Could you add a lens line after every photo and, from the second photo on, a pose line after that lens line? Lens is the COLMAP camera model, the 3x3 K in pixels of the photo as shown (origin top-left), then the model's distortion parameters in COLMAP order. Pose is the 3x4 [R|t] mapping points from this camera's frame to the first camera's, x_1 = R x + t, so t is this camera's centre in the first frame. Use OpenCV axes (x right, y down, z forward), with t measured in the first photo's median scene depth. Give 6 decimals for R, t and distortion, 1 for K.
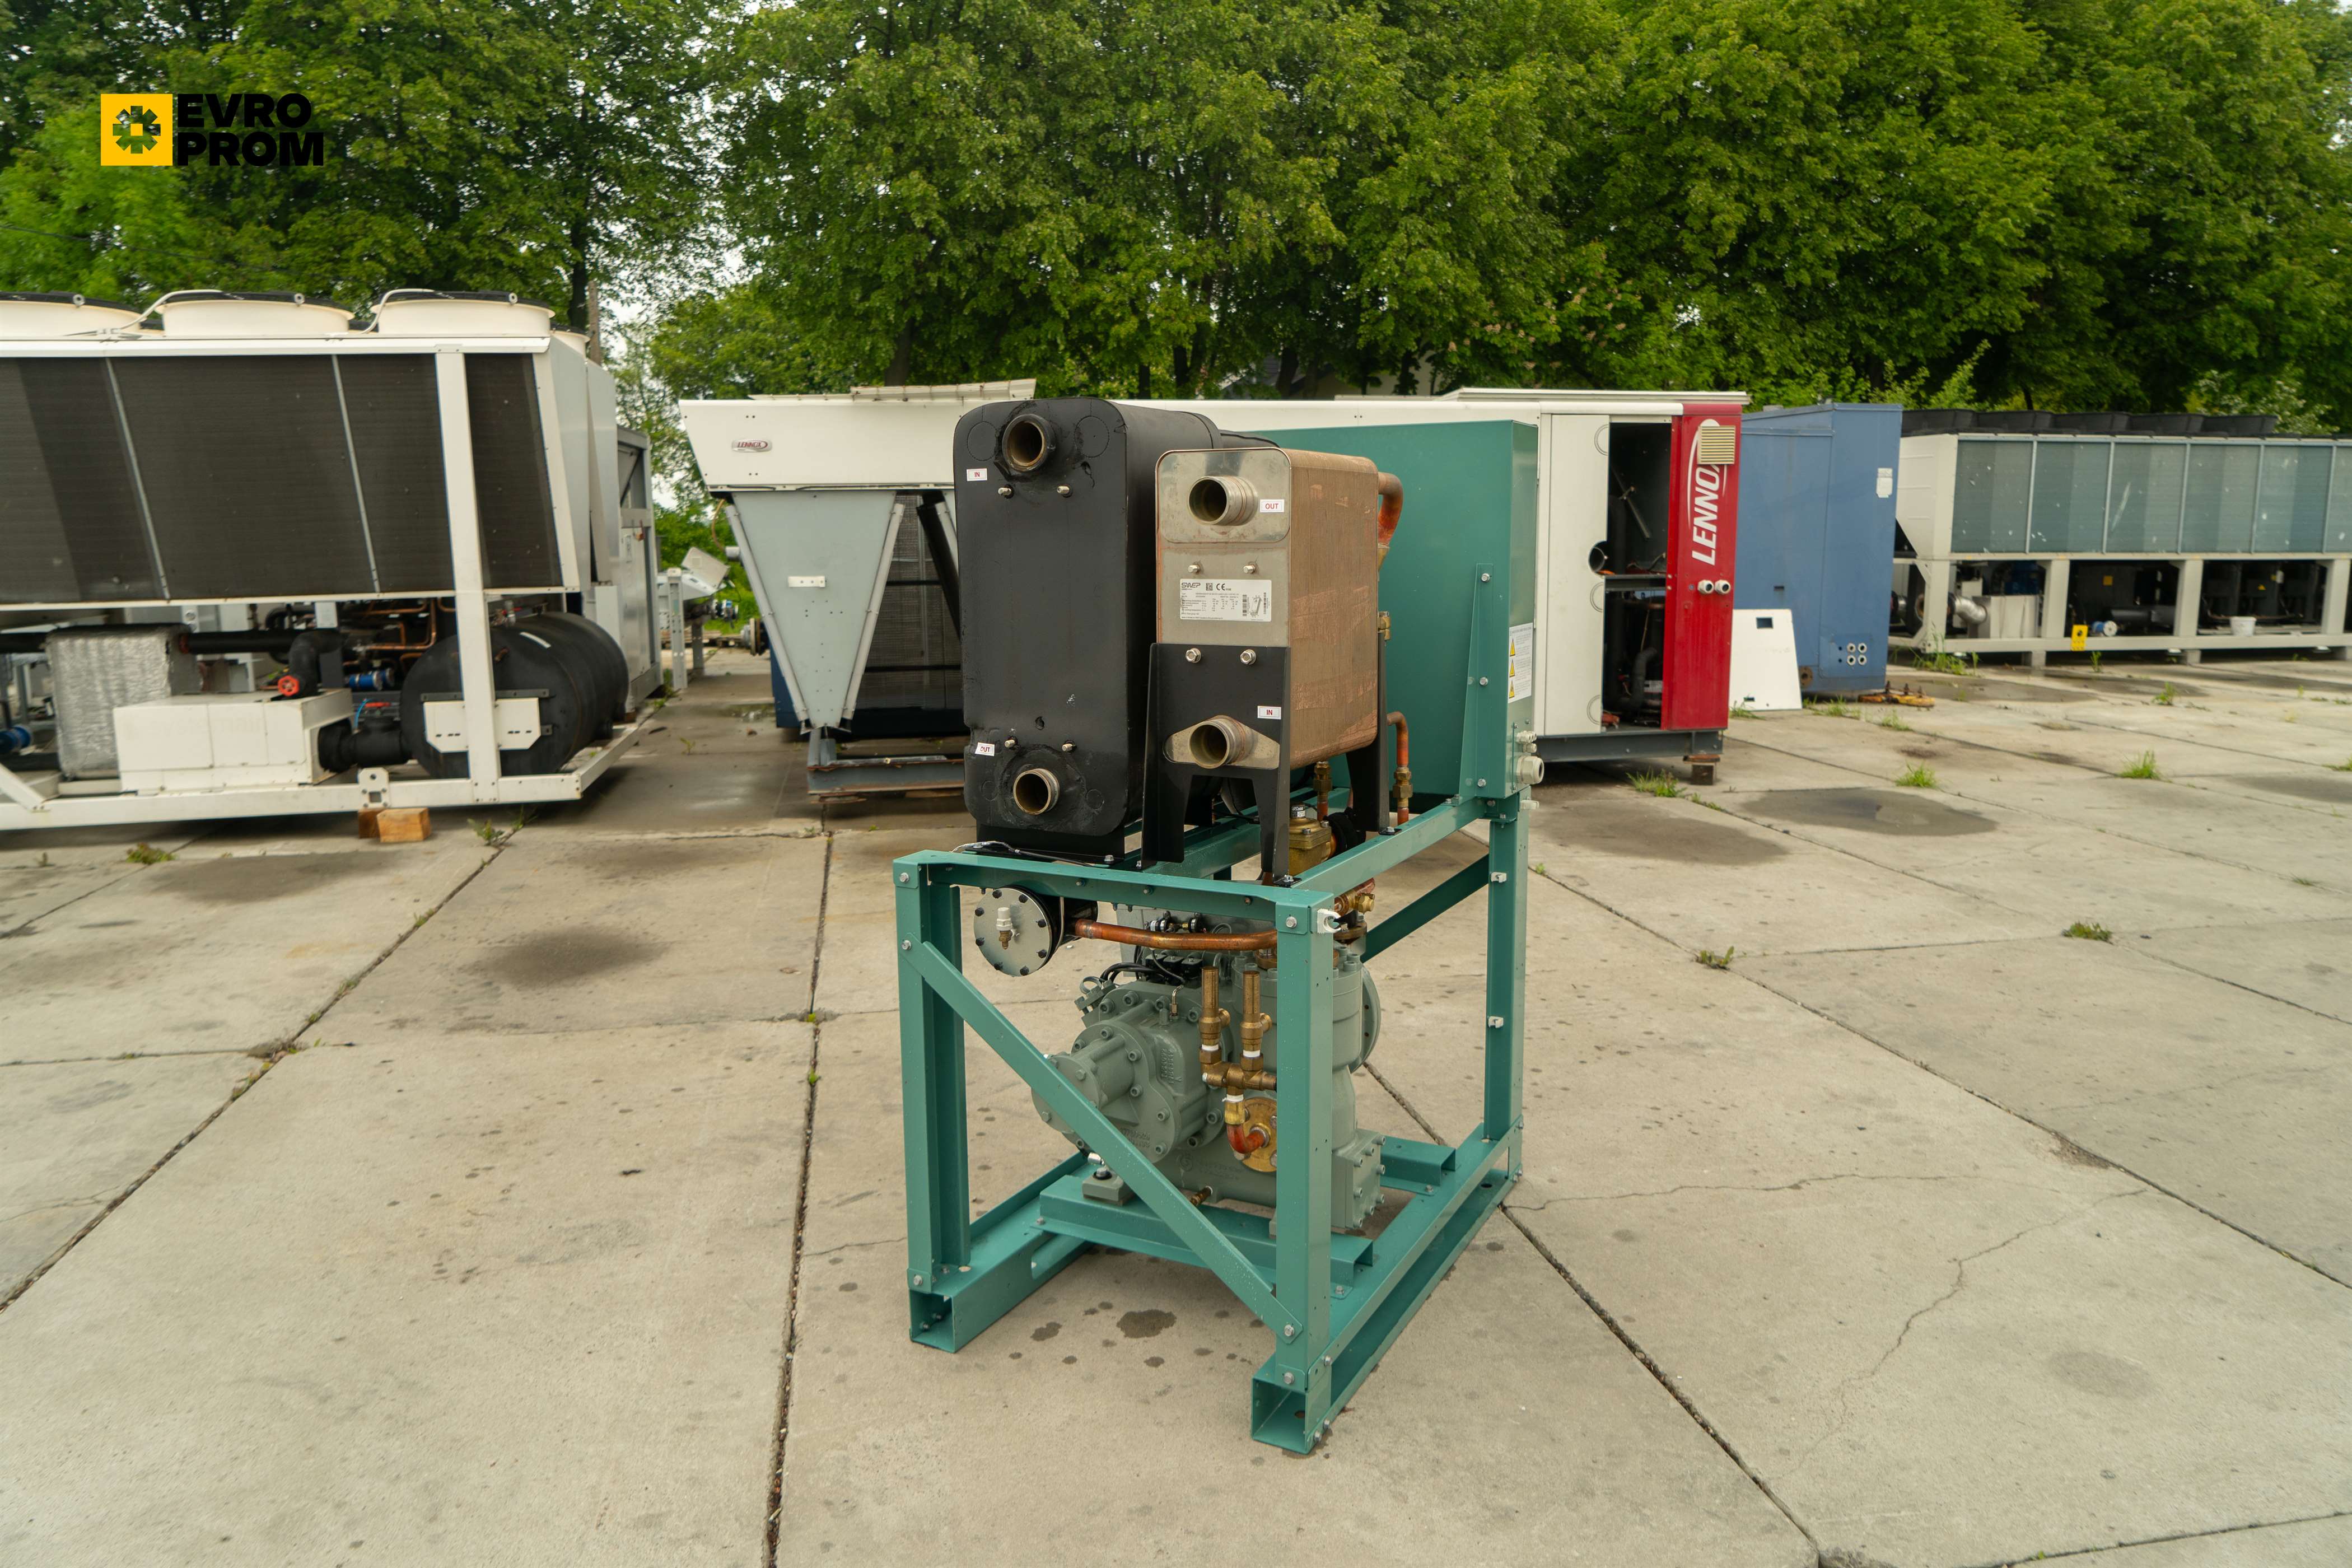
lens RADIAL K [[1574.9, 0, 1174.8], [0, 1574.9, 774.2], [0, 0, 1]] dist [-0.022487, 0.010453]
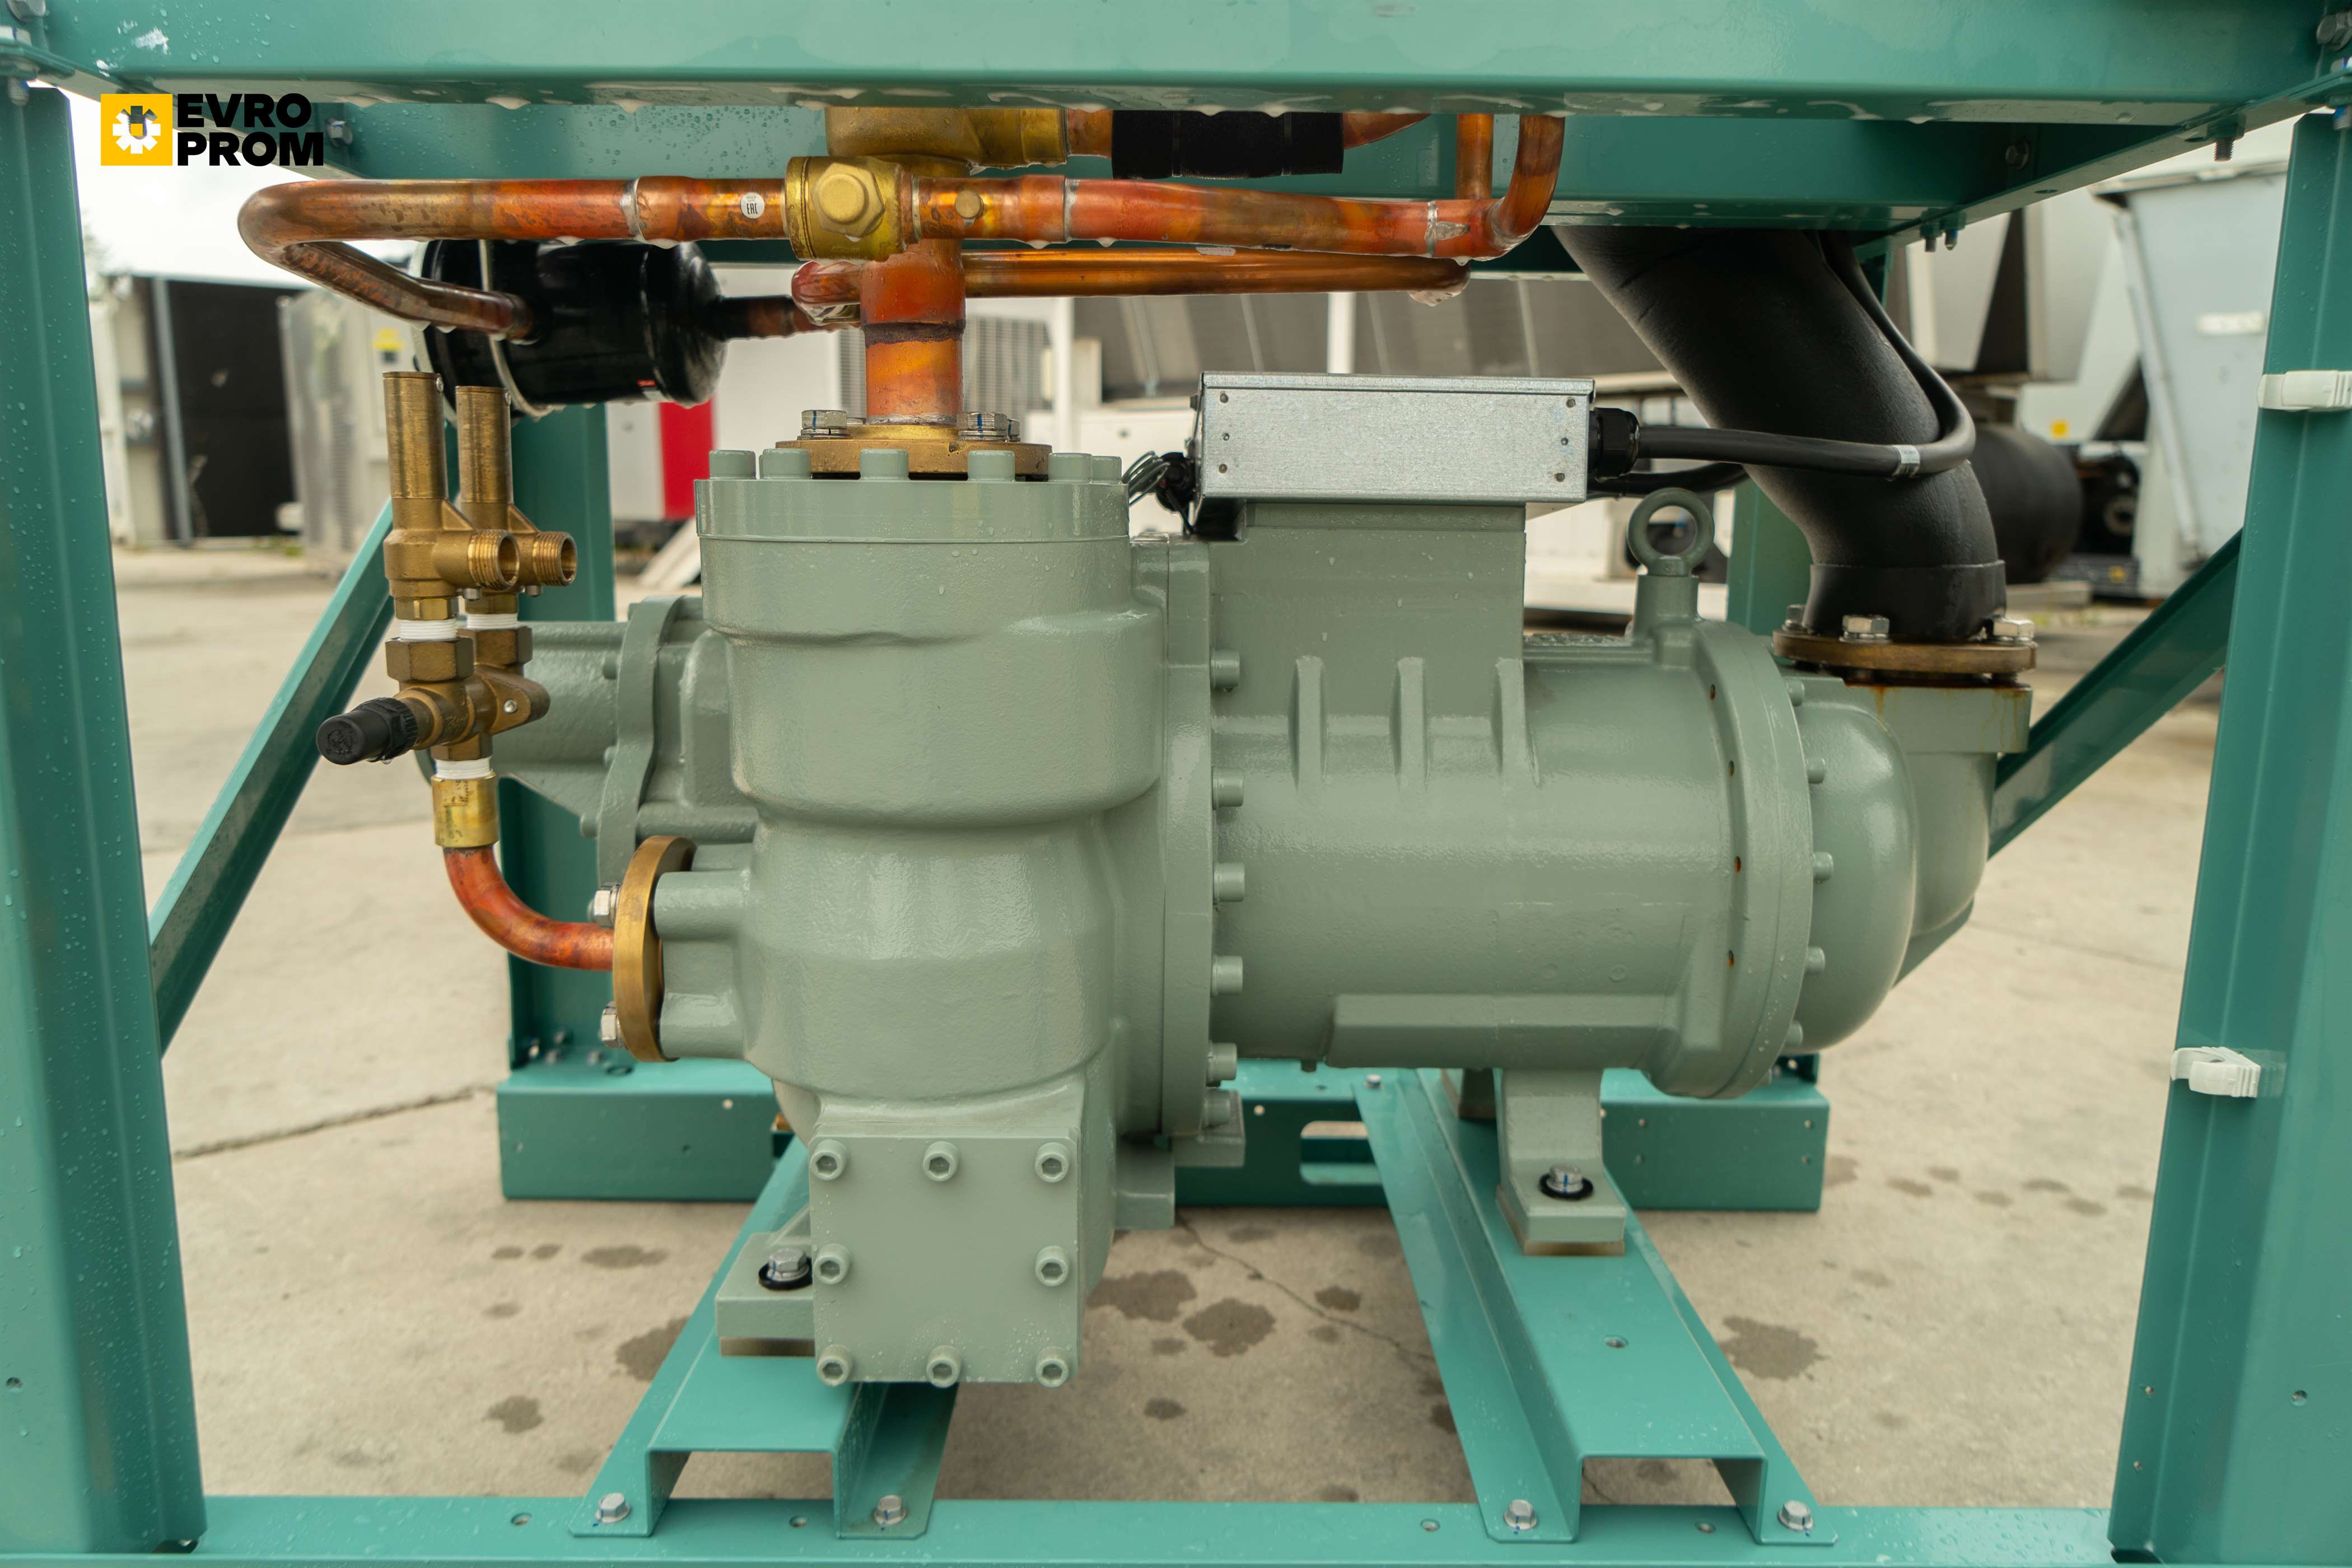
lens RADIAL K [[1574.9, 0, 1179.6], [0, 1574.9, 795.7], [0, 0, 1]] dist [-0.022487, 0.010453]
pose [[0.474682, 0.183824, -0.860747, 0.135422], [-0.151775, 0.980393, 0.125676, 0.048614], [0.866973, 0.070983, 0.493274, 0.324948]]
